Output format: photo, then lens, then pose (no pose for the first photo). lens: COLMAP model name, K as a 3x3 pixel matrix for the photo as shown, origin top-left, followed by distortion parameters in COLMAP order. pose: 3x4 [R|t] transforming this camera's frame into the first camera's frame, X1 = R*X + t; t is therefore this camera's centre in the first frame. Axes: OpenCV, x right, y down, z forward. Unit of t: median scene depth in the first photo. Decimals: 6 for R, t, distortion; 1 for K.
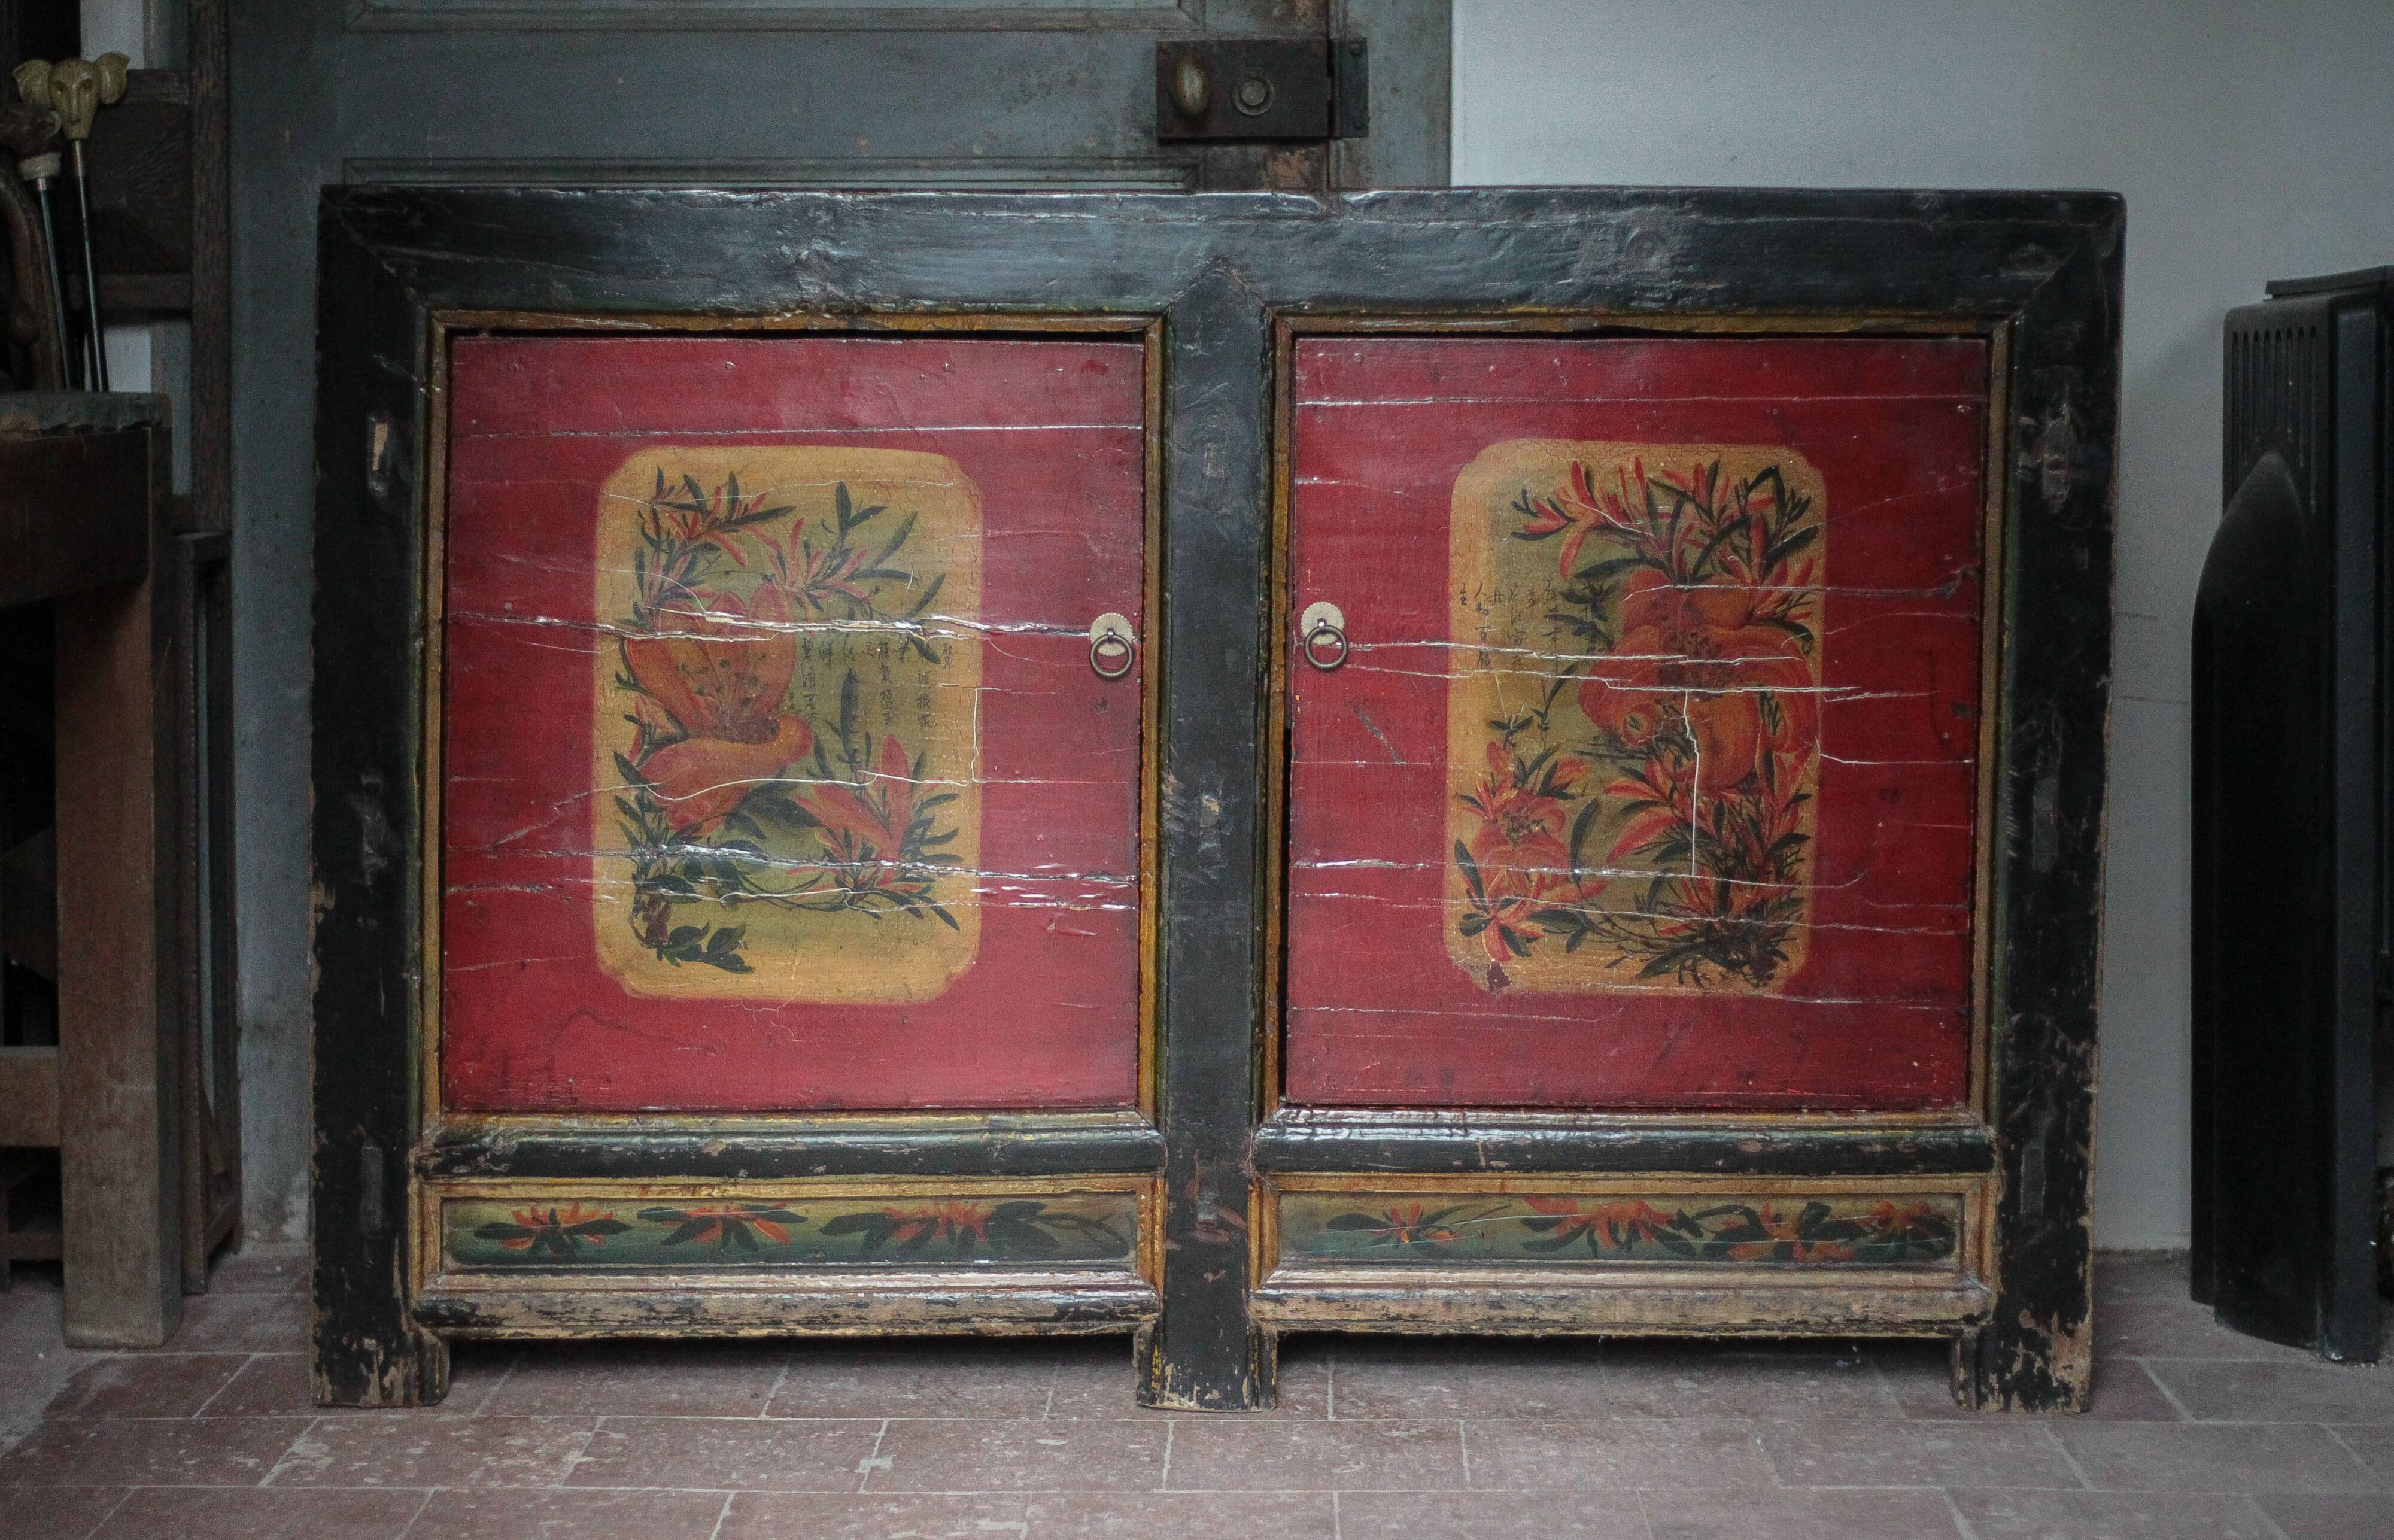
lens RADIAL K [[4520.6, 0, 1266.8], [0, 4520.6, 723.4], [0, 0, 1]] dist [-0.116437, 0.036632]
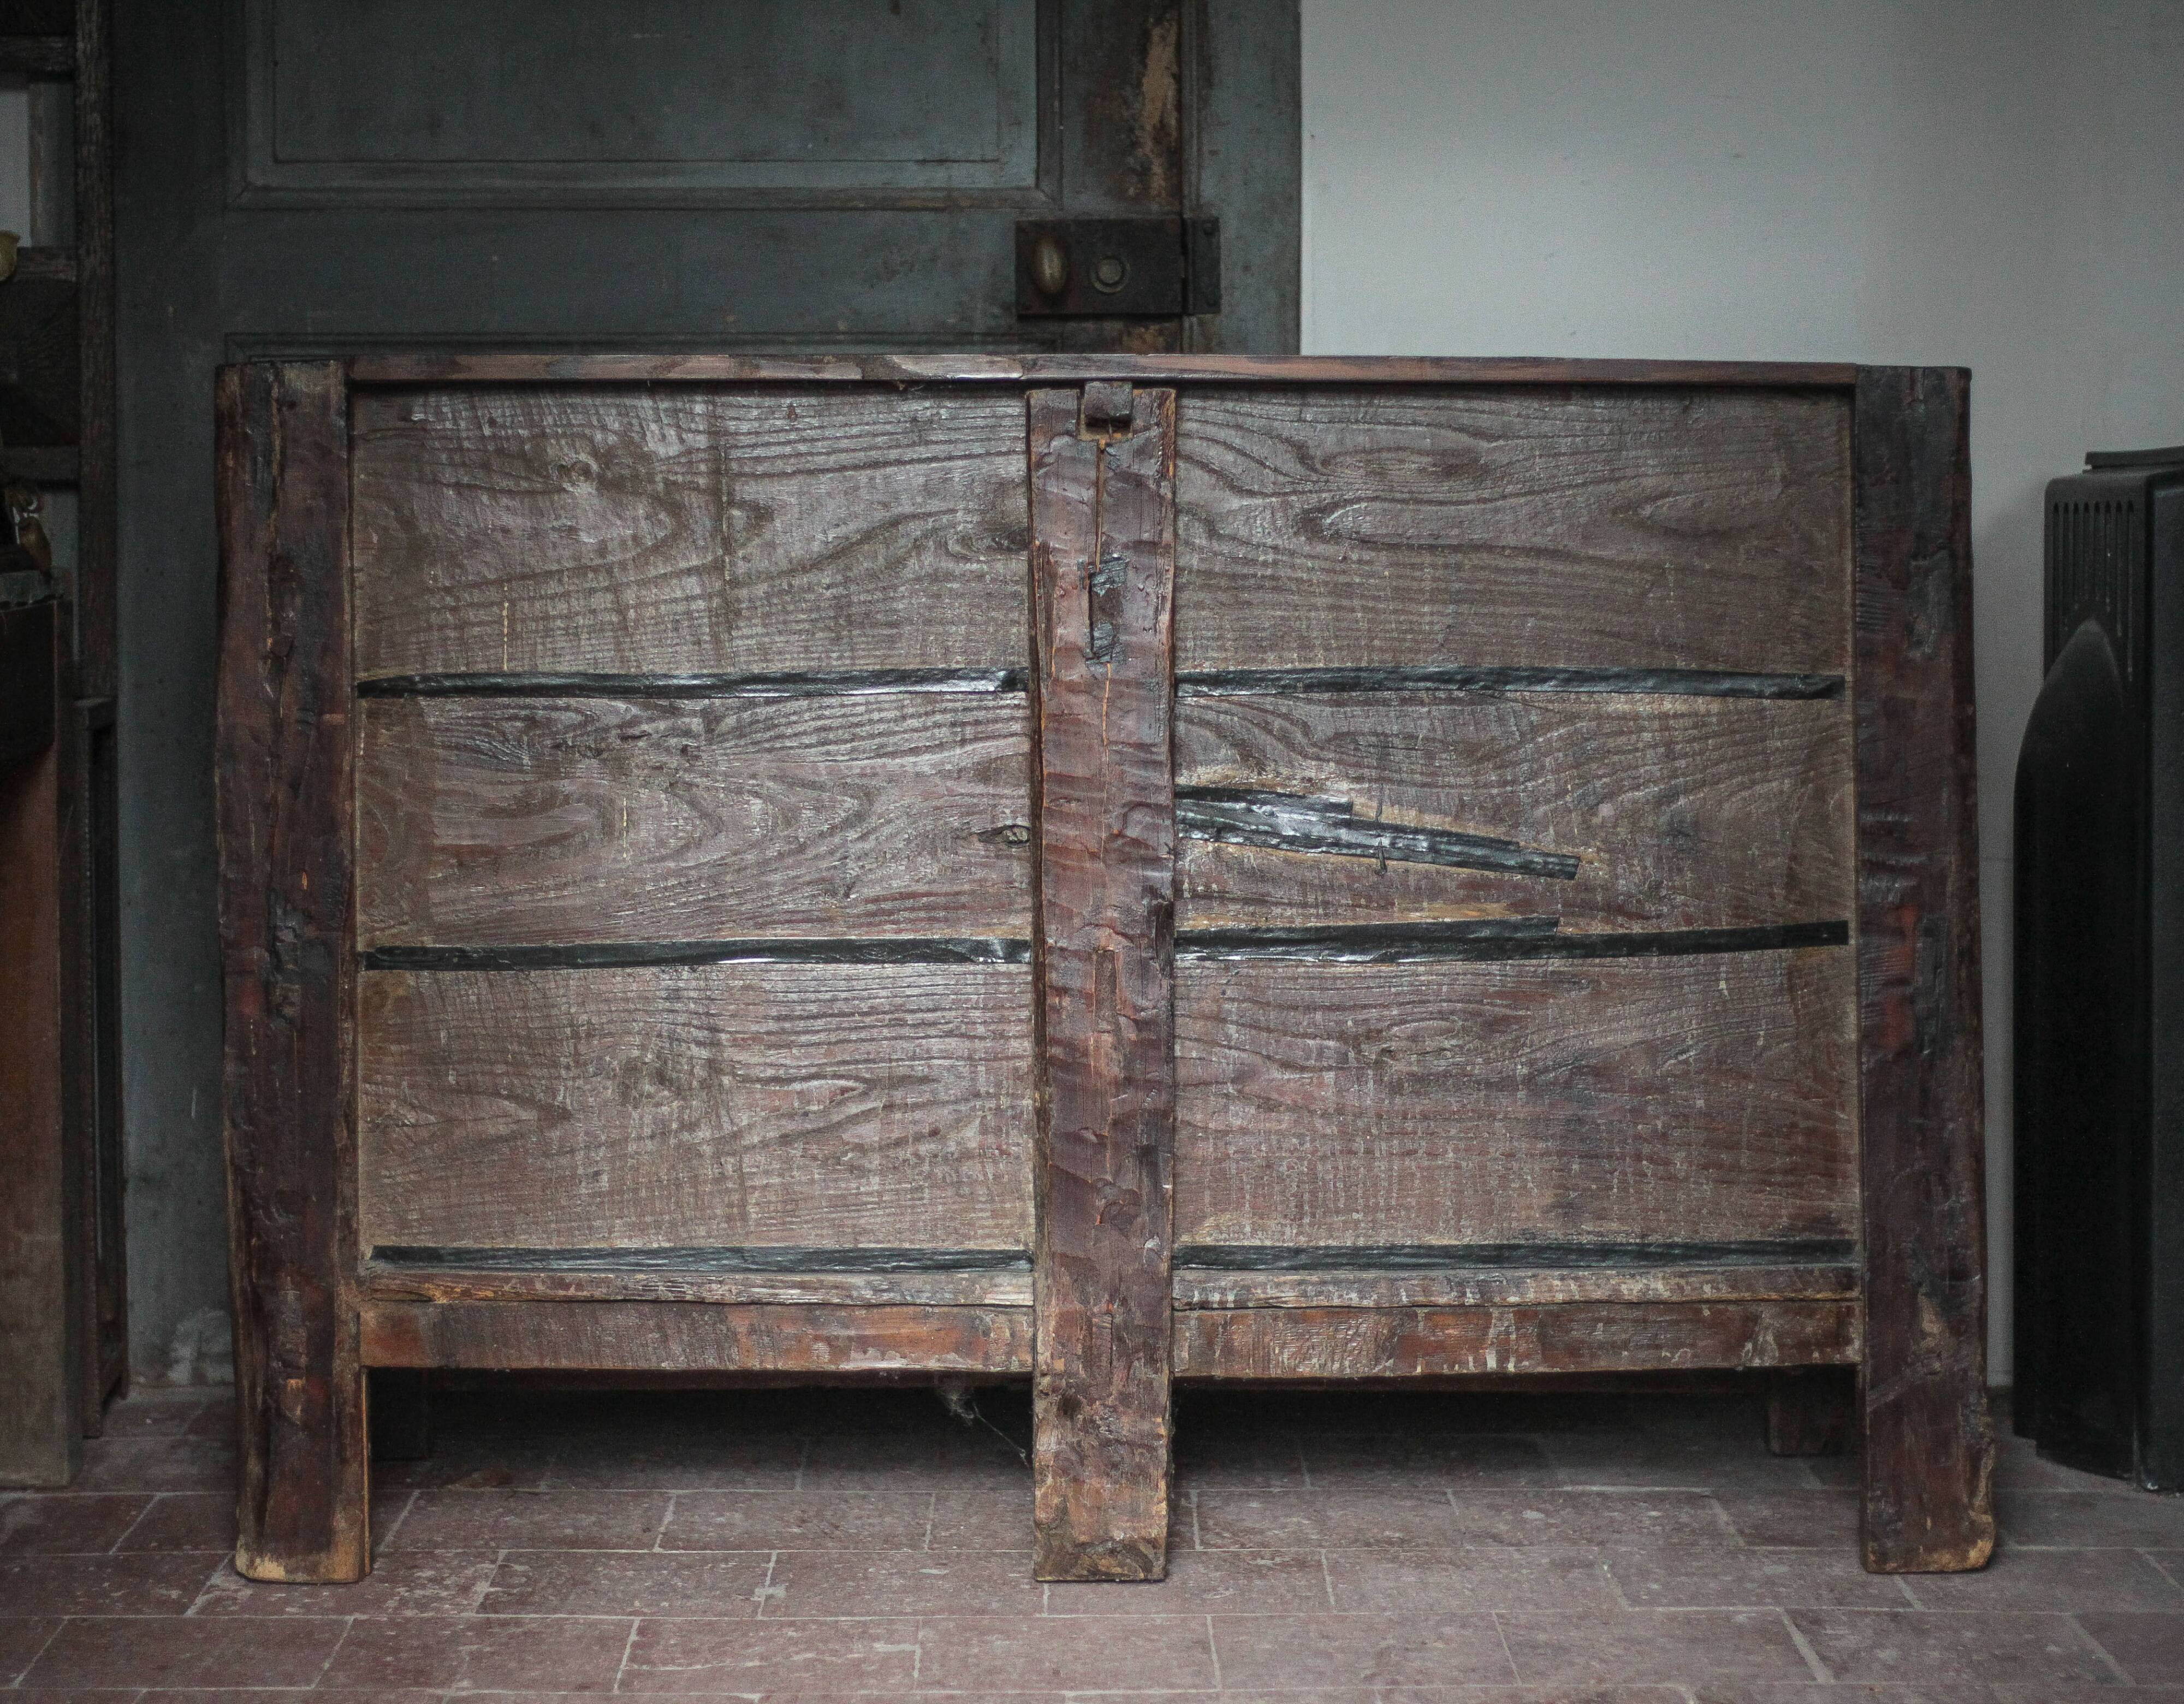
lens RADIAL K [[4813.1, 0, 1141.8], [0, 4813.1, 897.3], [0, 0, 1]] dist [-0.151344, 0.217333]
pose [[0.999753, -0.002067, 0.022144, -0.023570], [0.001830, 0.999941, 0.010723, -0.009540], [-0.022165, -0.010680, 0.999697, -0.116922]]
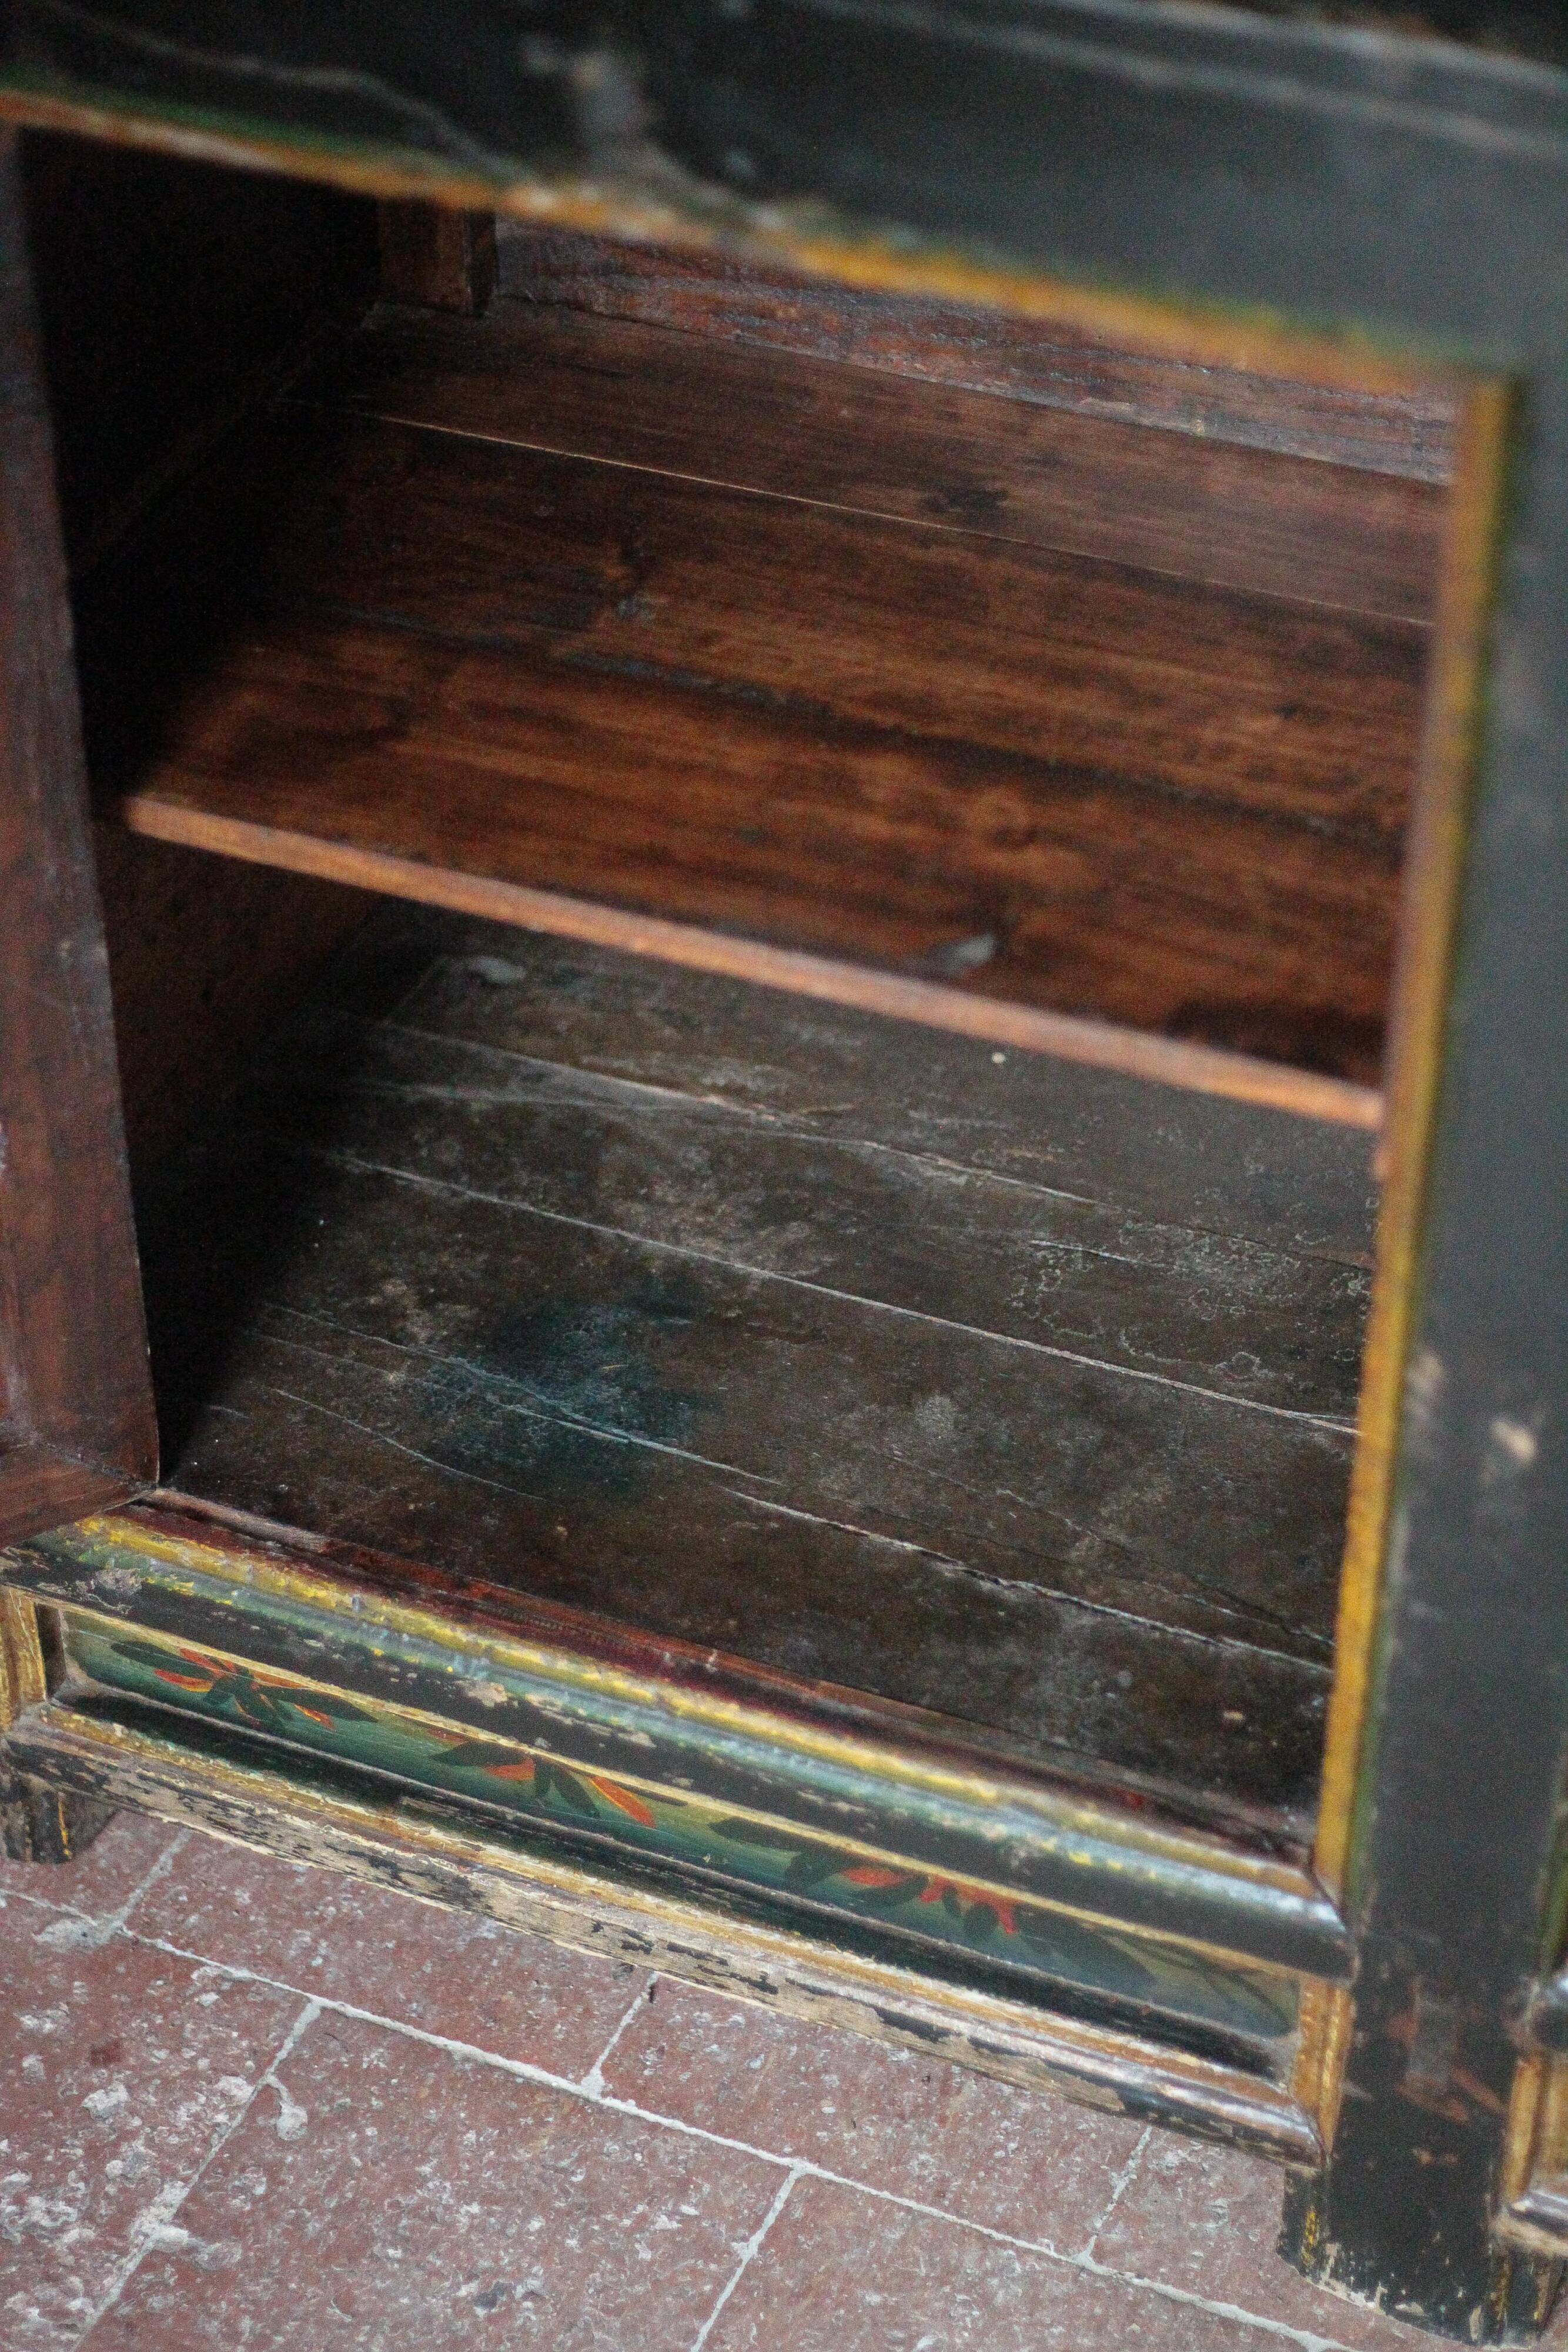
lens RADIAL K [[4437.0, 0, 848.6], [0, 4437.0, 1179.1], [0, 0, 1]] dist [-0.131625, 0.138294]
pose [[0.919272, 0.242823, -0.309800, 0.051710], [-0.033449, 0.832391, 0.553179, -0.224910], [0.392199, -0.498159, 0.773316, 0.667436]]
